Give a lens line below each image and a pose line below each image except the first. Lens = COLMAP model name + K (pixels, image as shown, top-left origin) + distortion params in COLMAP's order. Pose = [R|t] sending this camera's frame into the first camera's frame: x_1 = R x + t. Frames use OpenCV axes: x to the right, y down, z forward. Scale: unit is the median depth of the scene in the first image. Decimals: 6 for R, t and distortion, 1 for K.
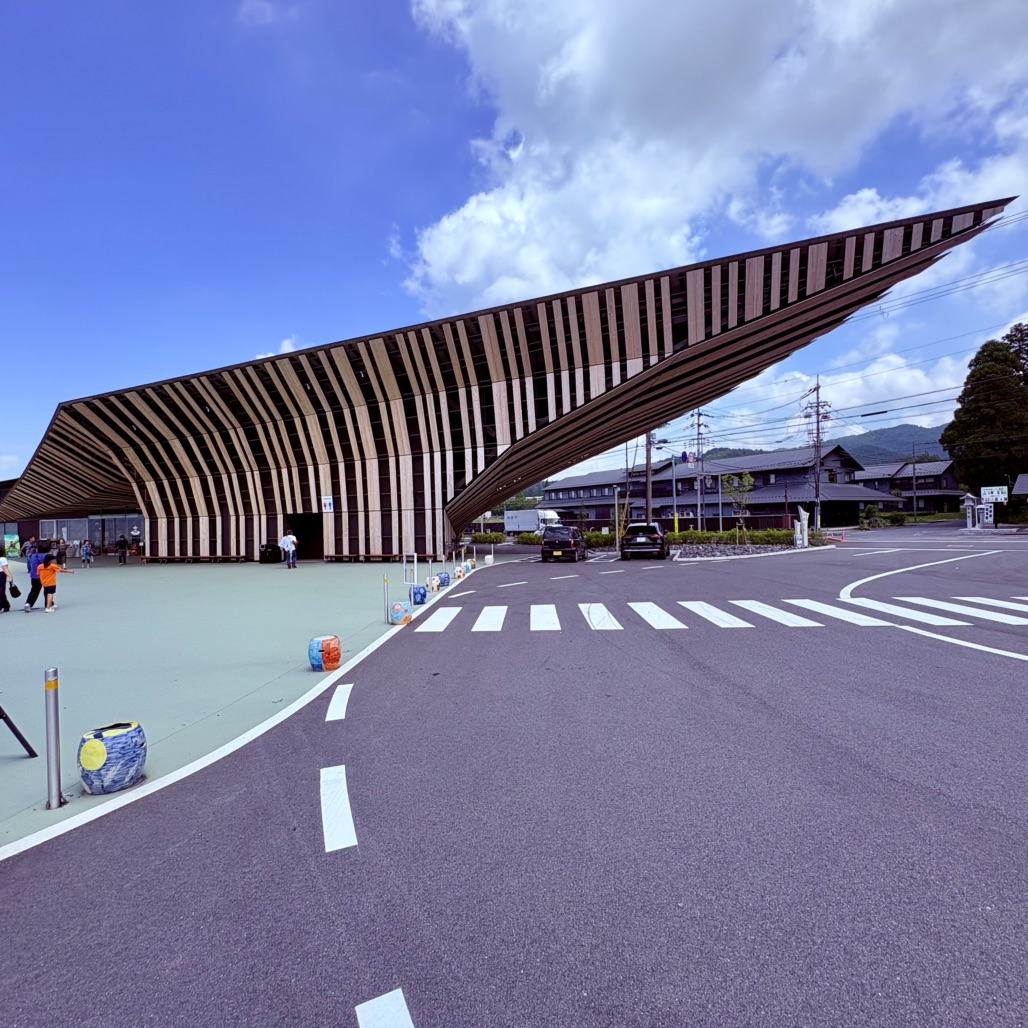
lens RADIAL K [[544.9, 0, 514.0], [0, 544.9, 514.0], [0, 0, 1]] dist [0.001389, 0.001487]
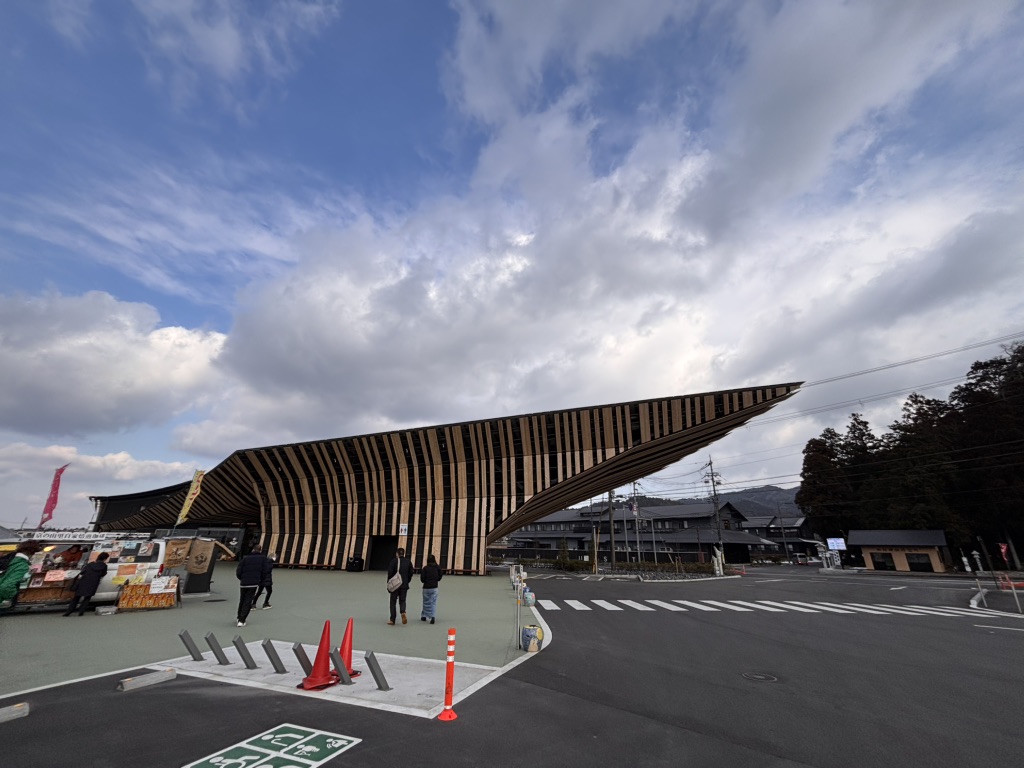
lens RADIAL K [[409.8, 0, 512.0], [0, 409.8, 384.0], [0, 0, 1]] dist [0.027942, -0.028124]
pose [[0.995805, 0.071497, 0.057102, -0.159384], [-0.046403, 0.932455, -0.358293, 0.000794], [-0.078862, 0.354140, 0.931861, -0.221646]]
